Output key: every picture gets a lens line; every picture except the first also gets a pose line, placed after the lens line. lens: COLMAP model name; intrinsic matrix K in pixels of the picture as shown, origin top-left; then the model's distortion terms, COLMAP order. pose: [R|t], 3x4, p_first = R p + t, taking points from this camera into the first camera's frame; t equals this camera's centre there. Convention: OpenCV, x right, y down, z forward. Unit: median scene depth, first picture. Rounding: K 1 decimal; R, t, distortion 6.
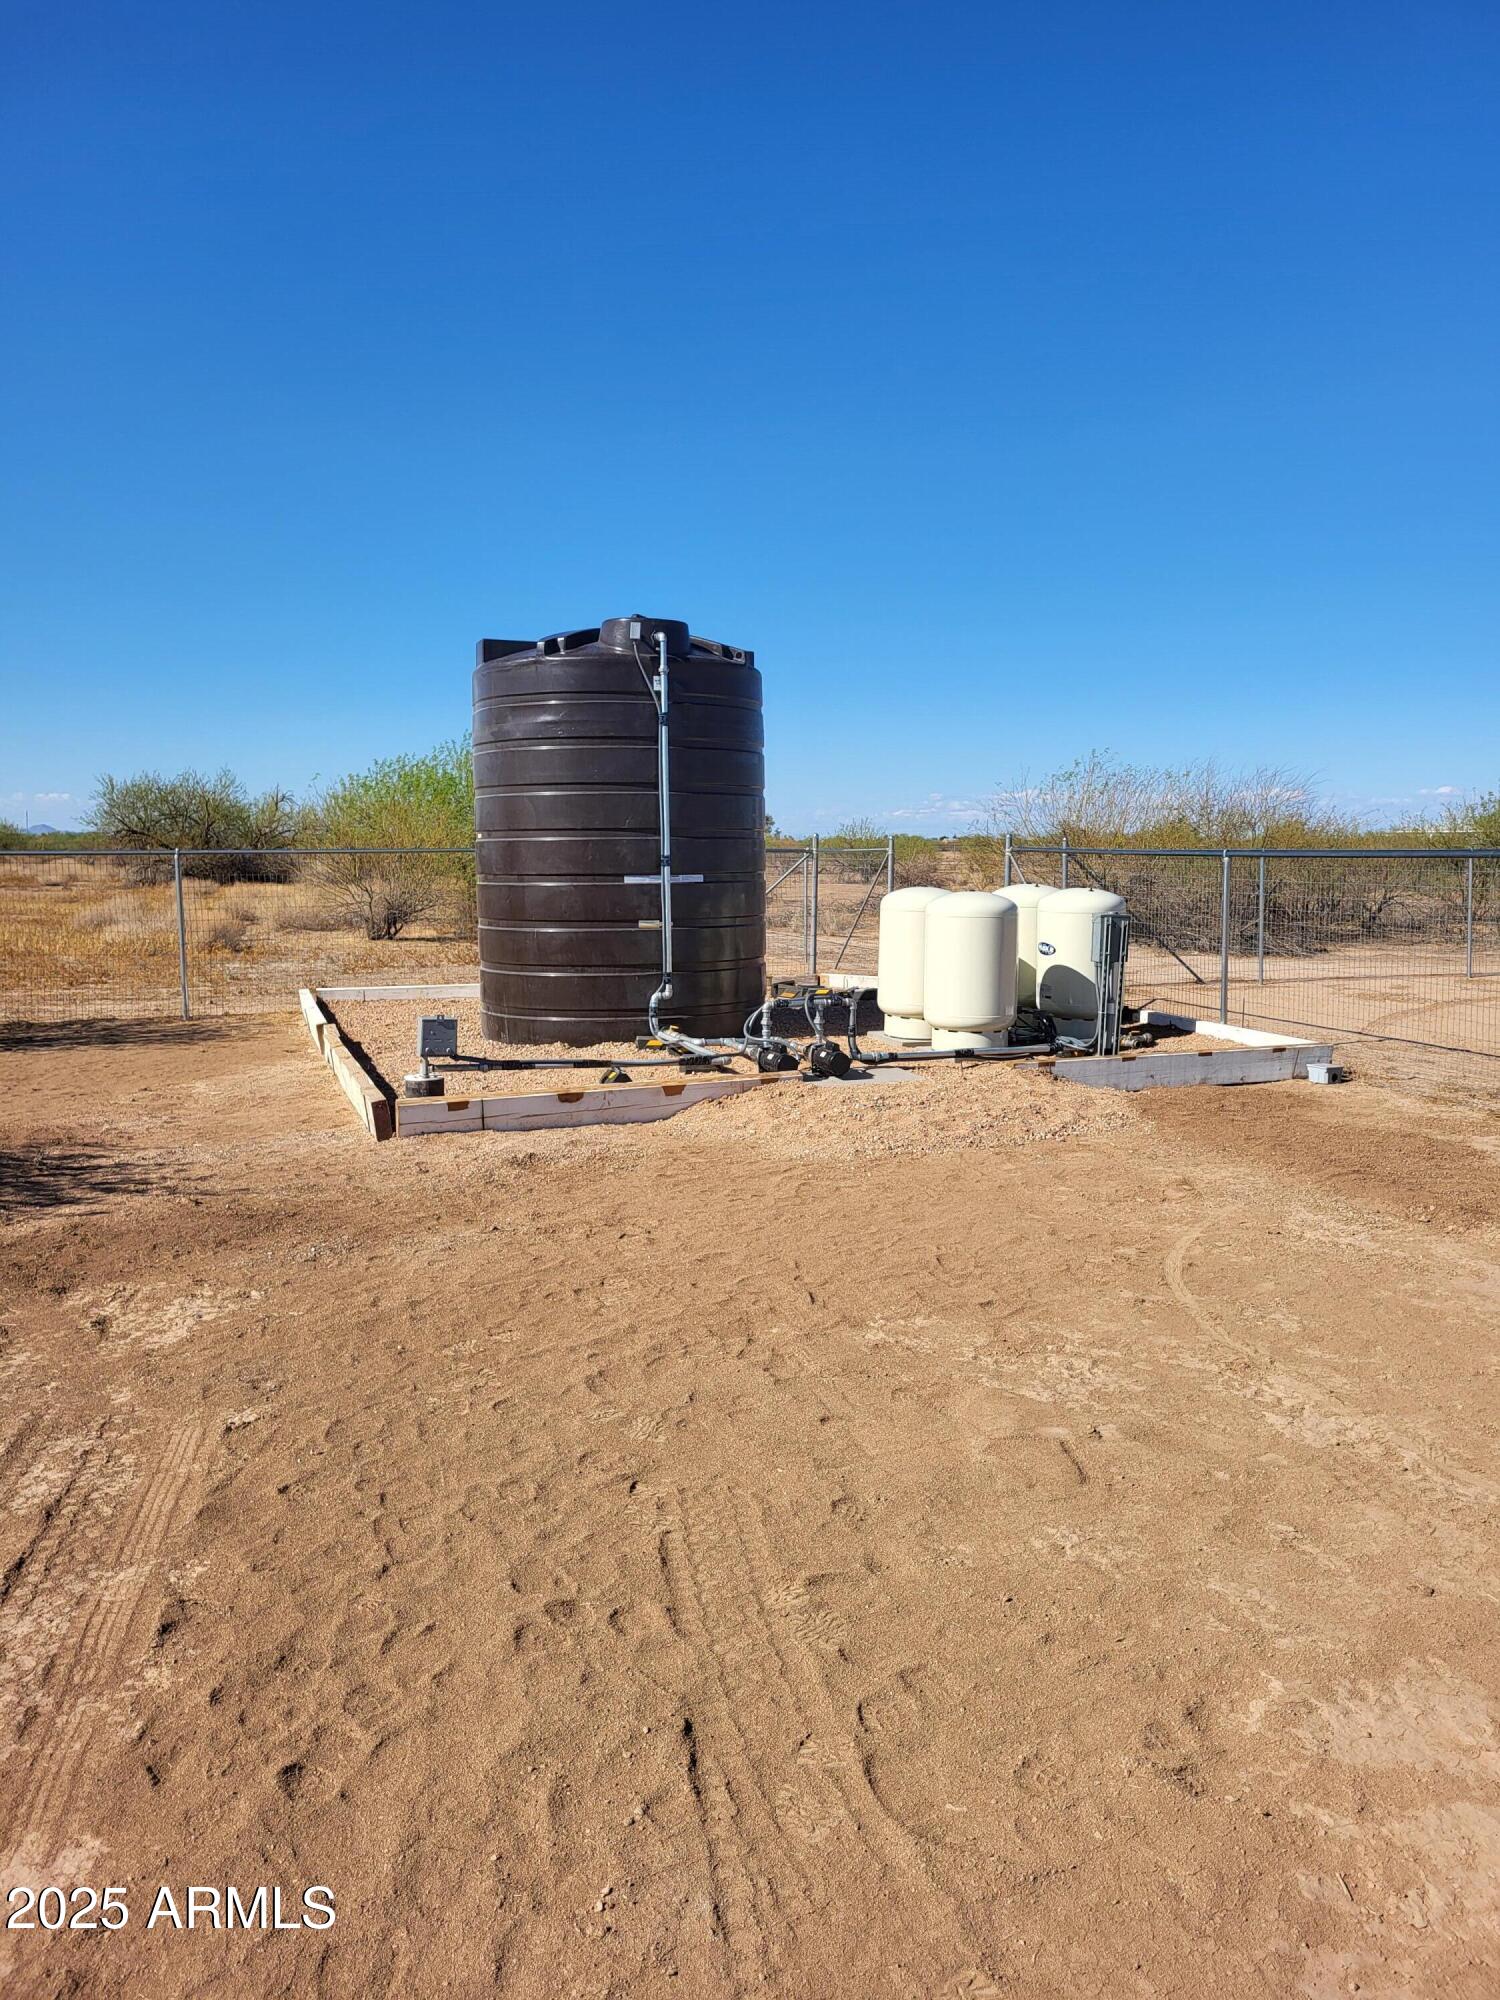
lens RADIAL K [[1509.2, 0, 750.0], [0, 1509.2, 1000.0], [0, 0, 1]] dist [-0.000448, -0.001078]
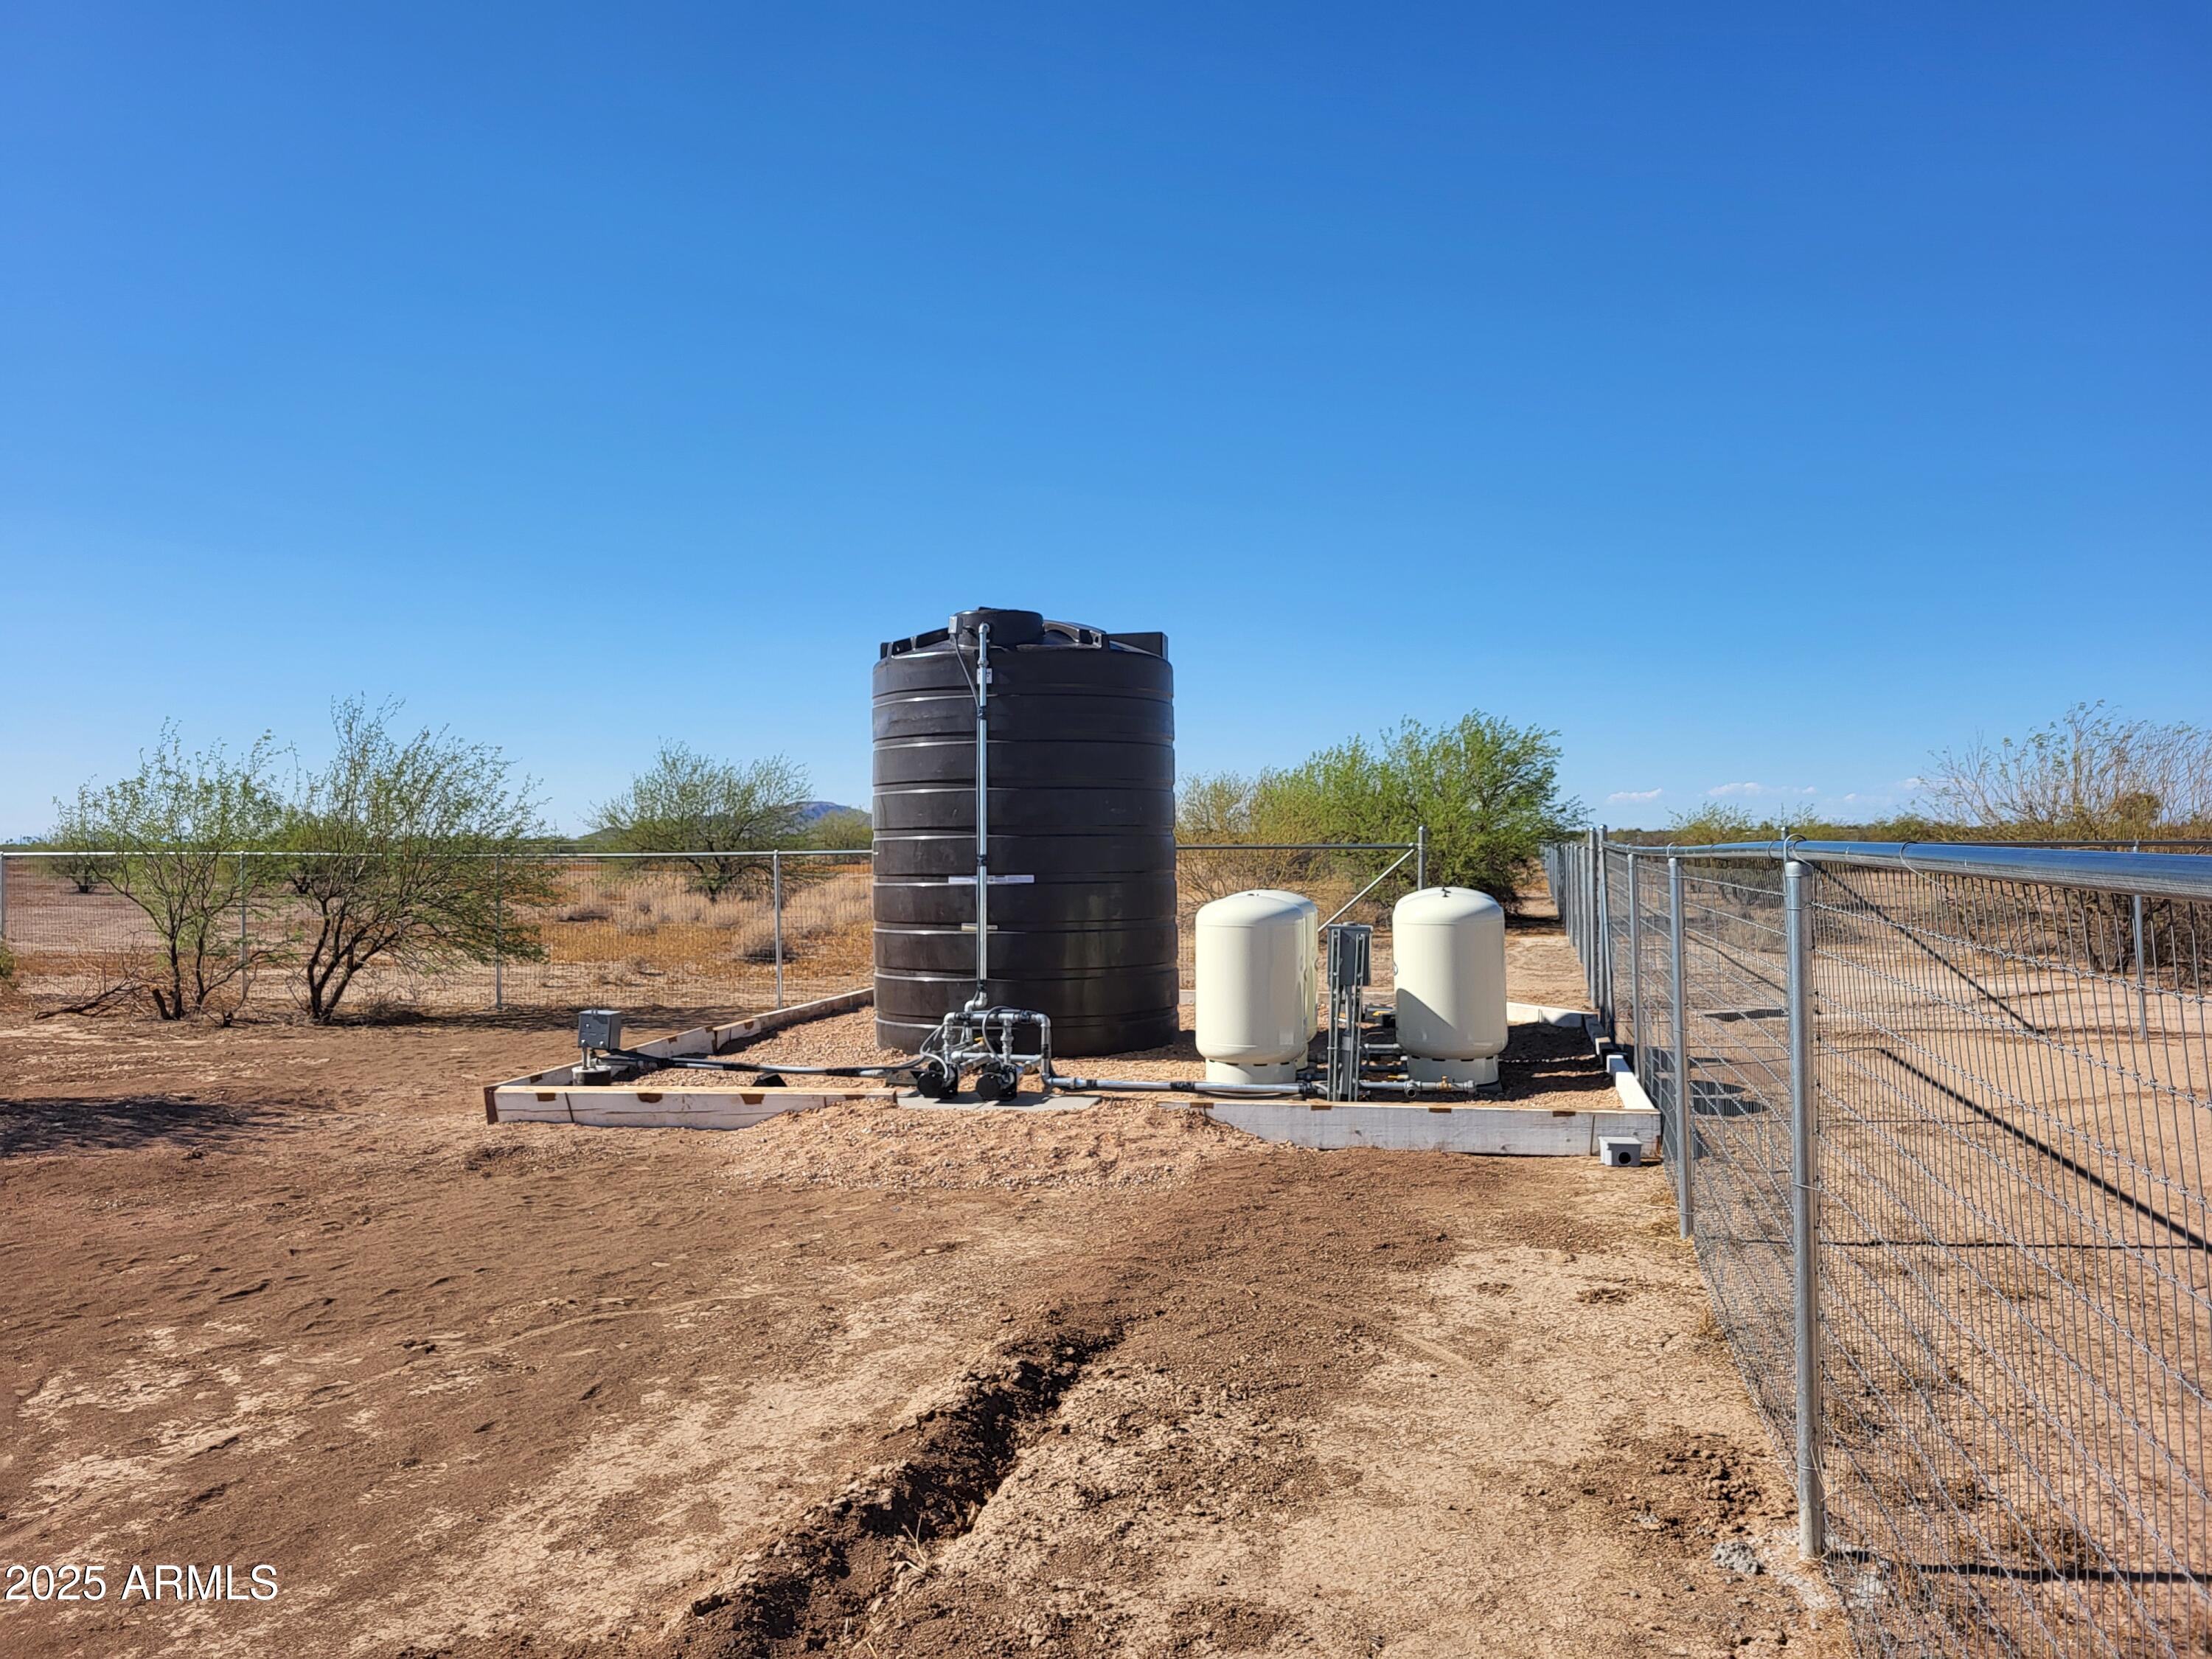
lens RADIAL K [[1685.6, 0, 1106.0], [0, 1685.6, 829.5], [0, 0, 1]] dist [0.038988, -0.006328]
pose [[0.840700, -0.011944, -0.541369, 0.580102], [-0.045717, 0.994622, -0.092939, -0.017147], [0.539568, 0.102884, 0.835632, 0.159656]]
